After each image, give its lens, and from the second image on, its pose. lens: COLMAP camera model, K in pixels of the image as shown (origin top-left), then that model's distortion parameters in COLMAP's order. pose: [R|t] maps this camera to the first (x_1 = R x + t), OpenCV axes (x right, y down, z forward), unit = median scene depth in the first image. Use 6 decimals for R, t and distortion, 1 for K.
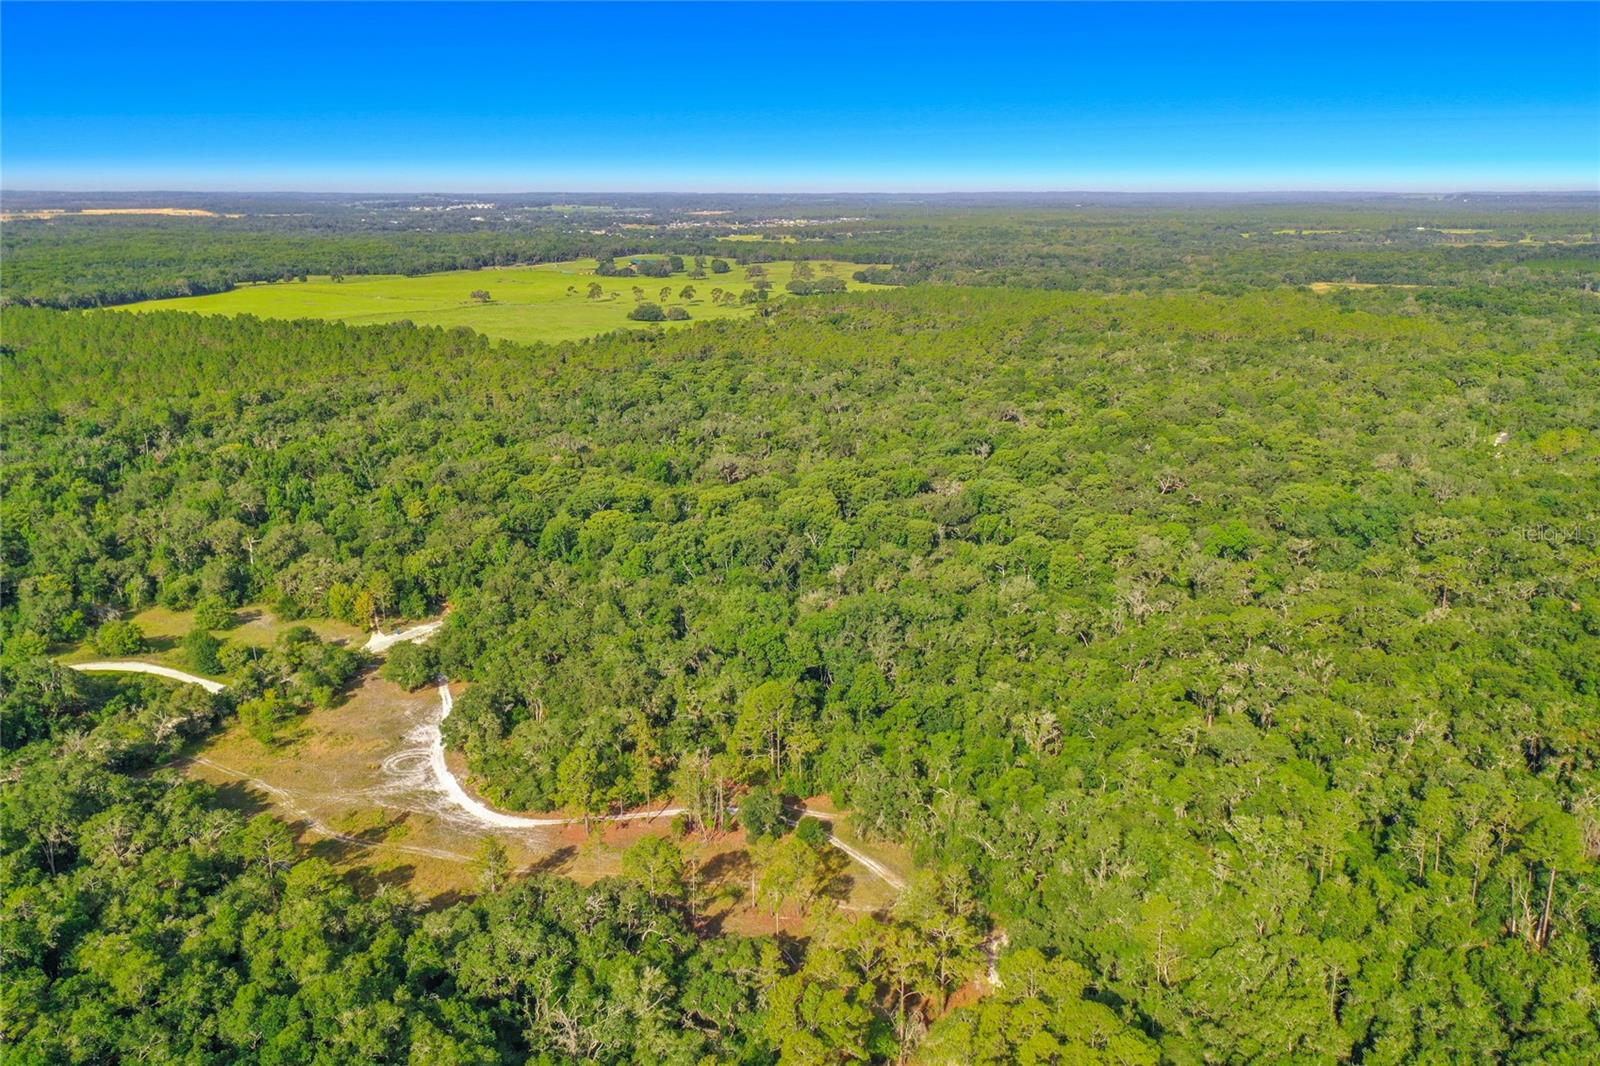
lens RADIAL K [[1245.1, 0, 800.0], [0, 1245.1, 533.0], [0, 0, 1]] dist [0.001500, 0.002815]
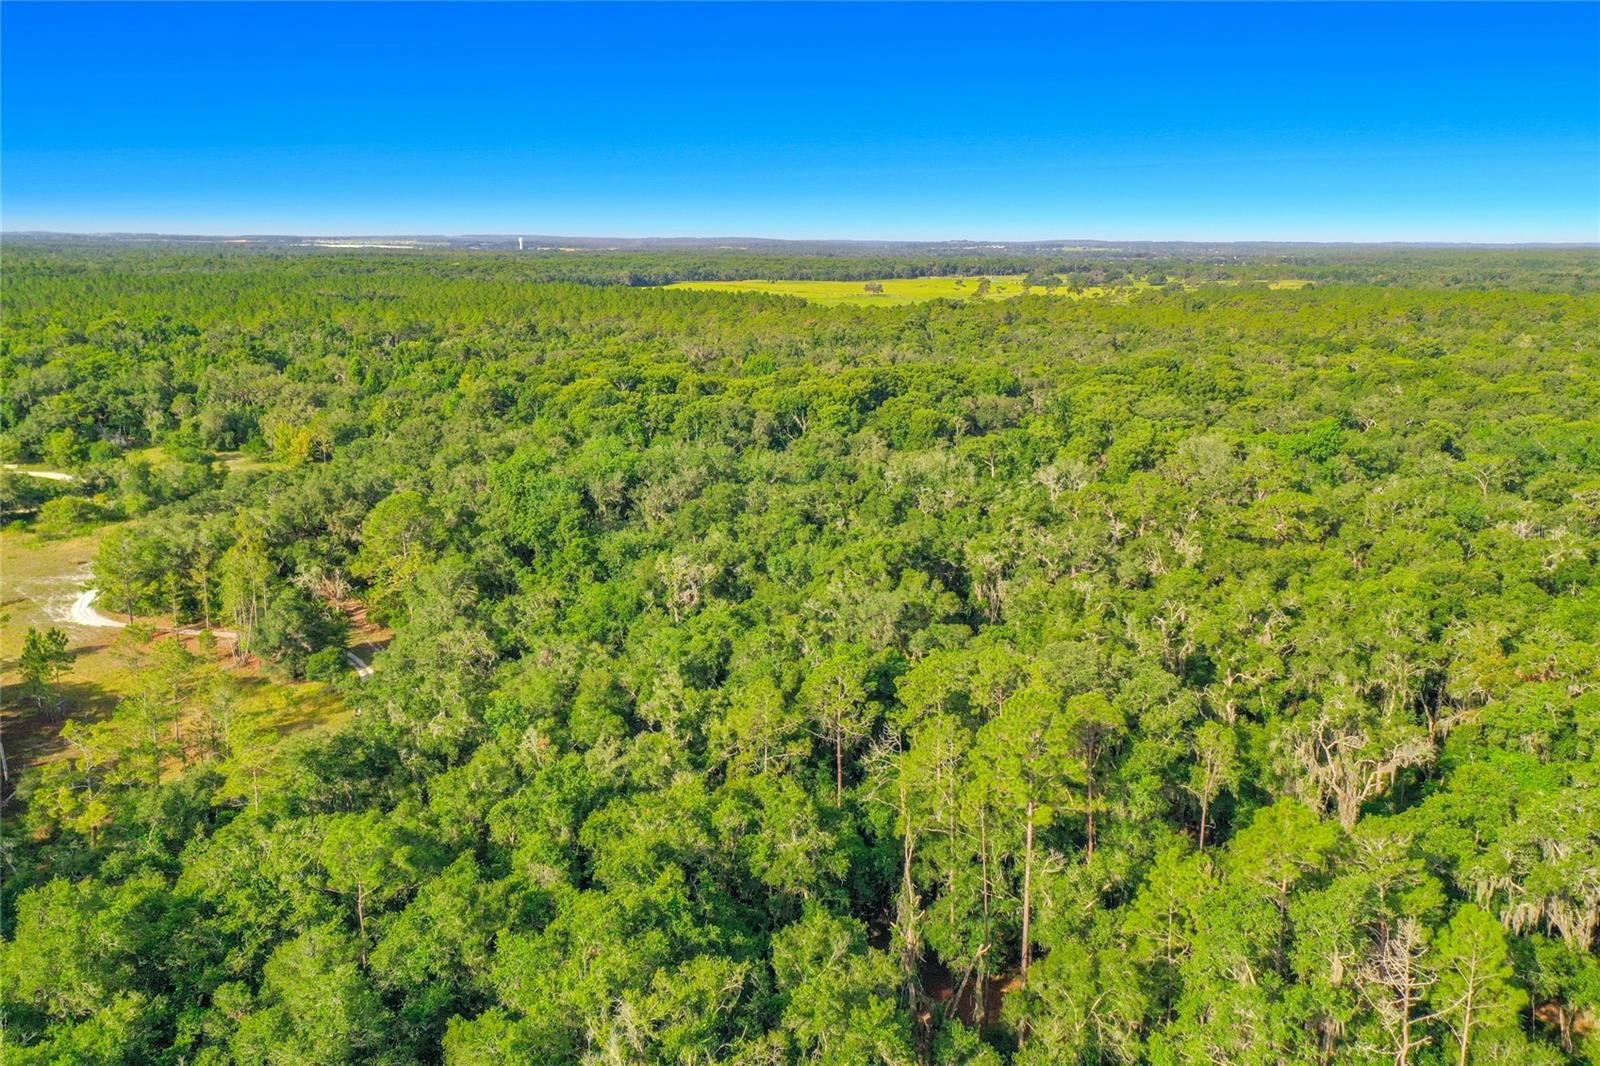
lens RADIAL K [[1228.3, 0, 788.8], [0, 1228.3, 529.8], [0, 0, 1]] dist [0.013547, 0.001658]
pose [[0.921895, 0.093824, -0.375908, 0.365356], [-0.104470, 0.994496, -0.007987, 0.094951], [0.373089, 0.046634, 0.926623, 0.296667]]
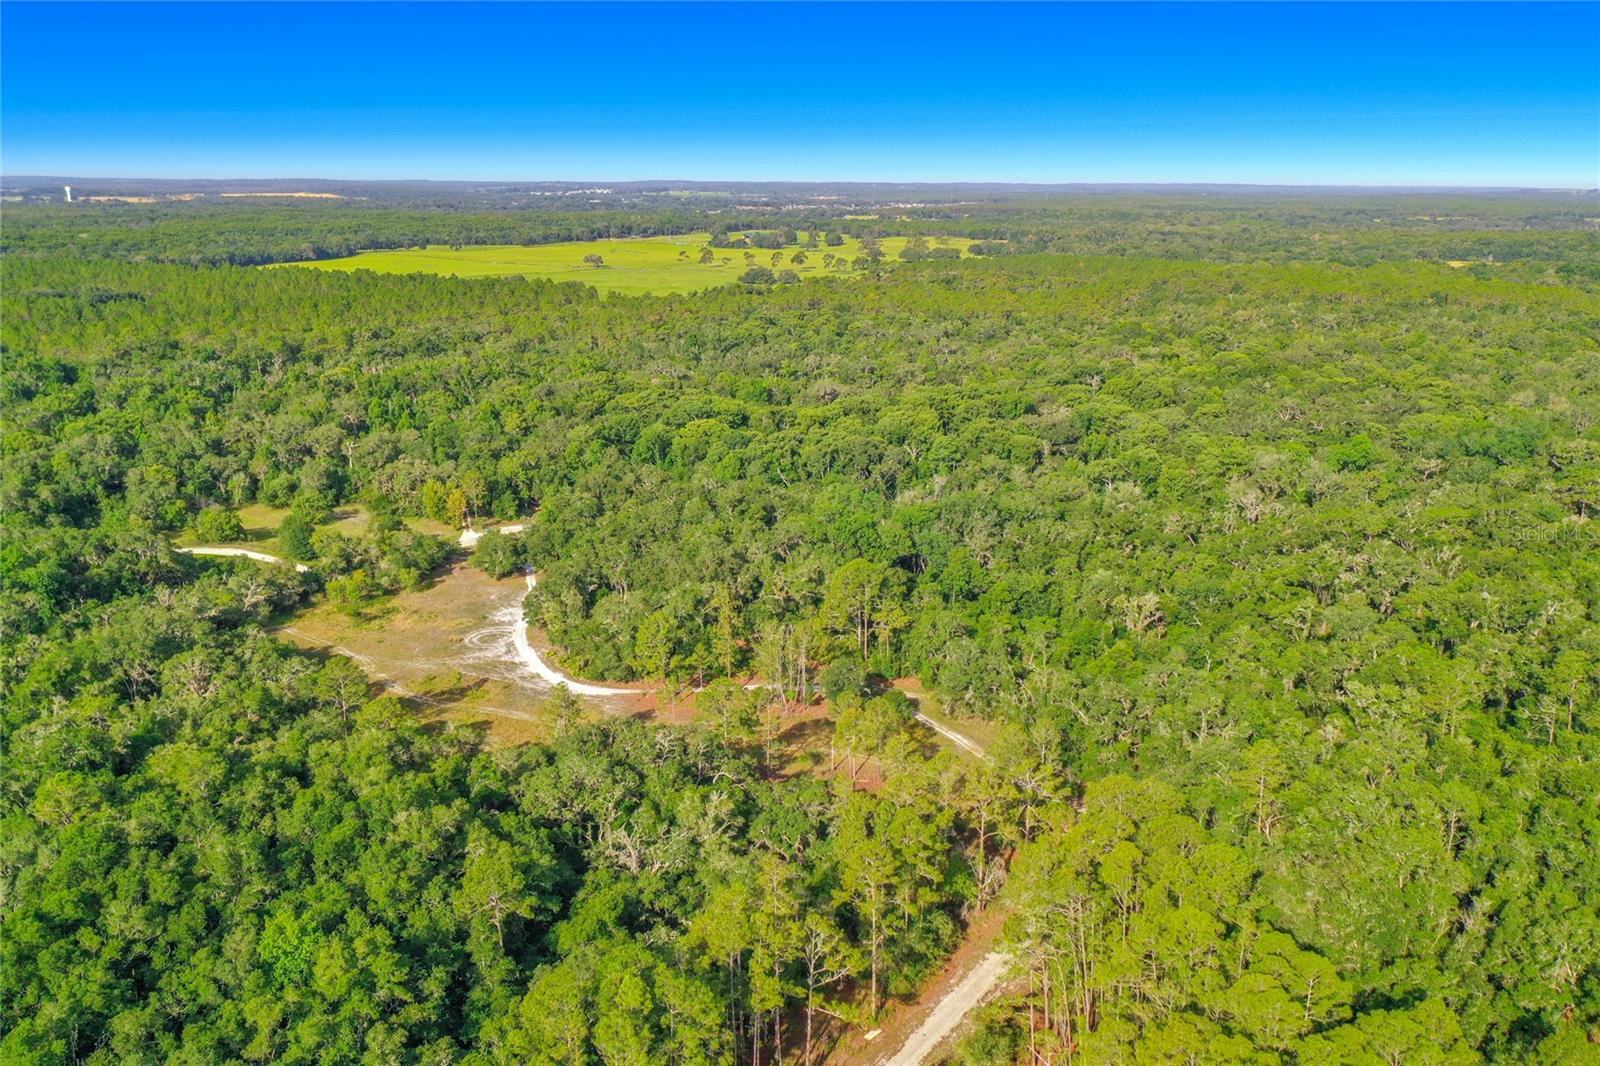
lens RADIAL K [[1256.5, 0, 826.2], [0, 1256.5, 528.4], [0, 0, 1]] dist [-0.022557, 0.001764]
pose [[0.997525, 0.023301, -0.066333, 0.011237], [-0.022895, 0.999714, 0.006886, 0.068919], [0.066474, -0.005351, 0.997774, 0.023957]]
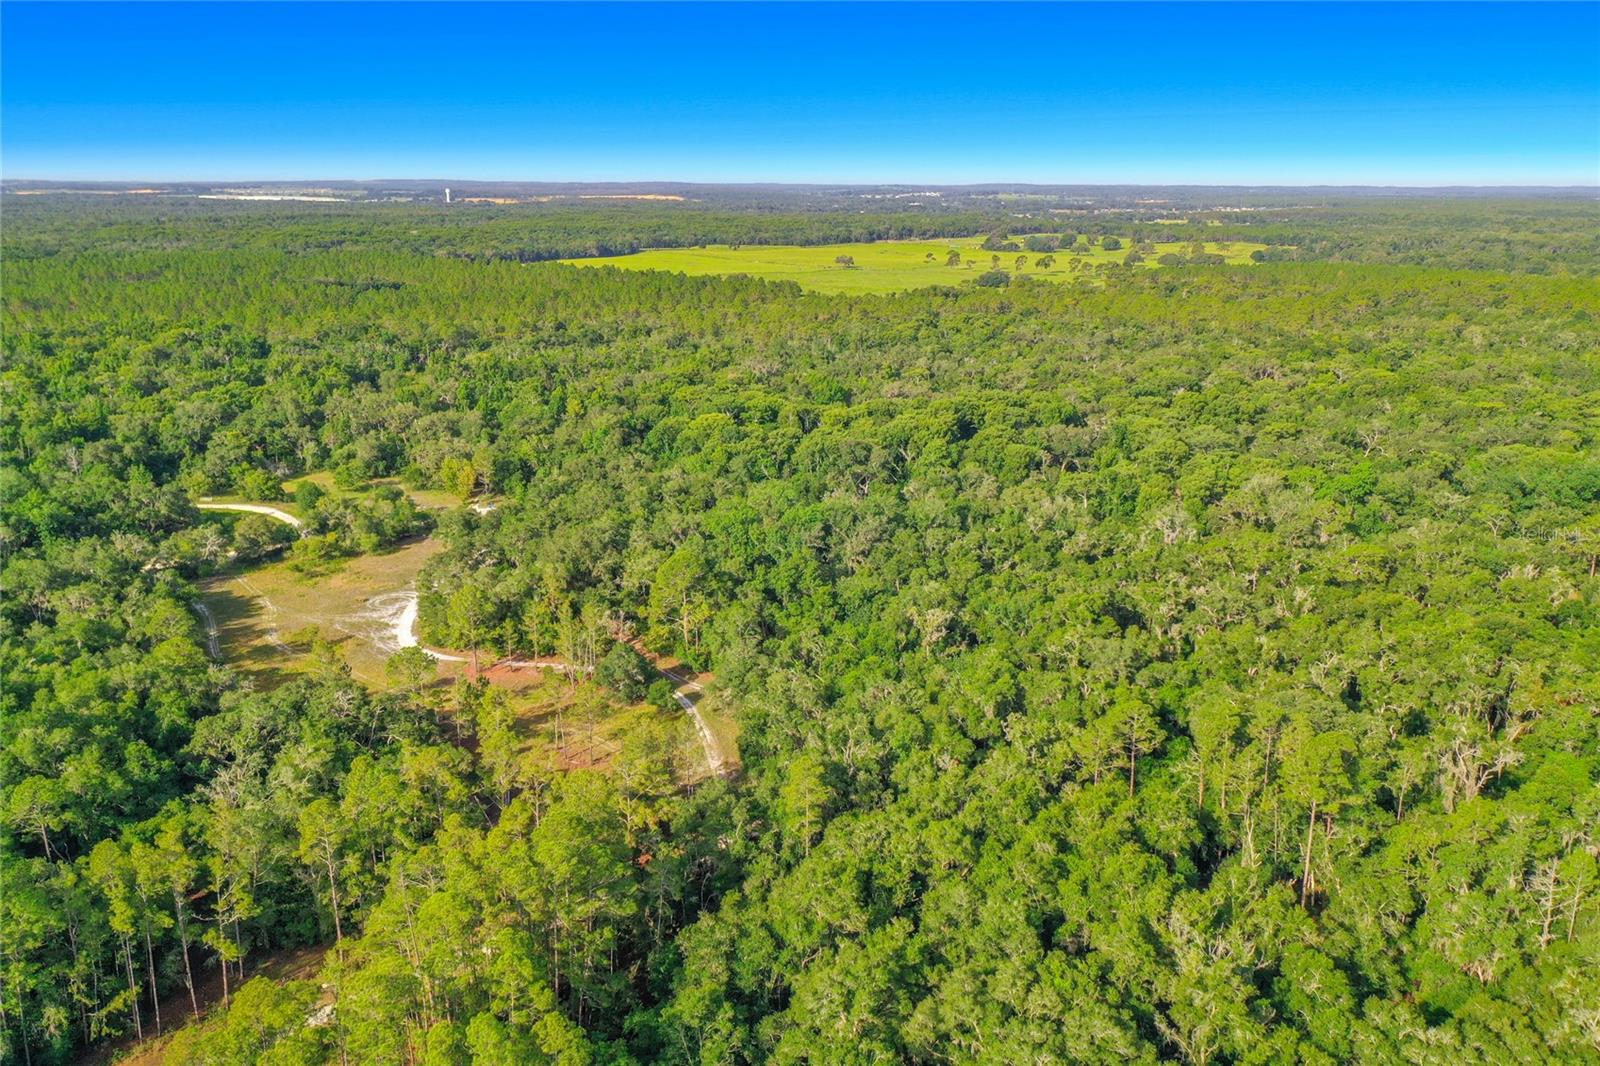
lens RADIAL K [[1245.1, 0, 800.0], [0, 1245.1, 533.0], [0, 0, 1]] dist [0.001500, 0.002815]
pose [[0.943359, 0.092216, -0.318701, 0.284259], [-0.089144, 0.995724, 0.024246, 0.056044], [0.319574, 0.005537, 0.947545, 0.078425]]
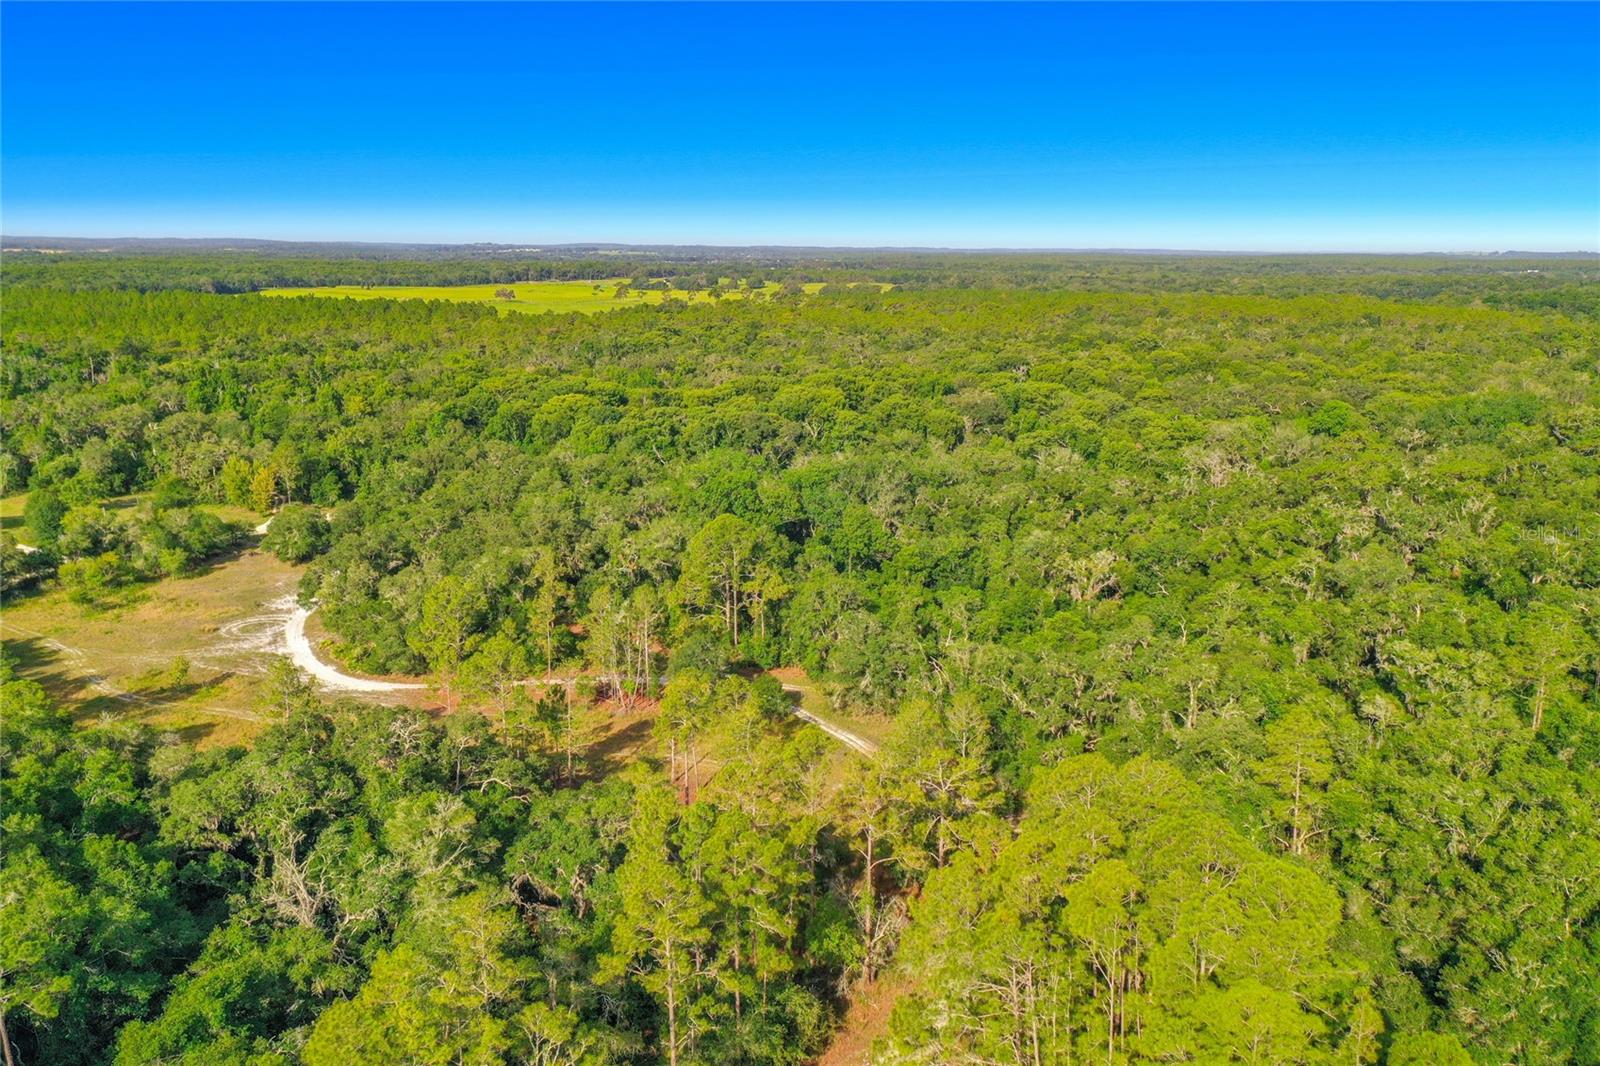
lens RADIAL K [[1245.1, 0, 800.0], [0, 1245.1, 533.0], [0, 0, 1]] dist [0.001500, 0.002815]
pose [[0.999408, 0.016489, -0.030195, 0.032706], [-0.017474, 0.999314, -0.032660, 0.118042], [0.029636, 0.033168, 0.999010, 0.198803]]
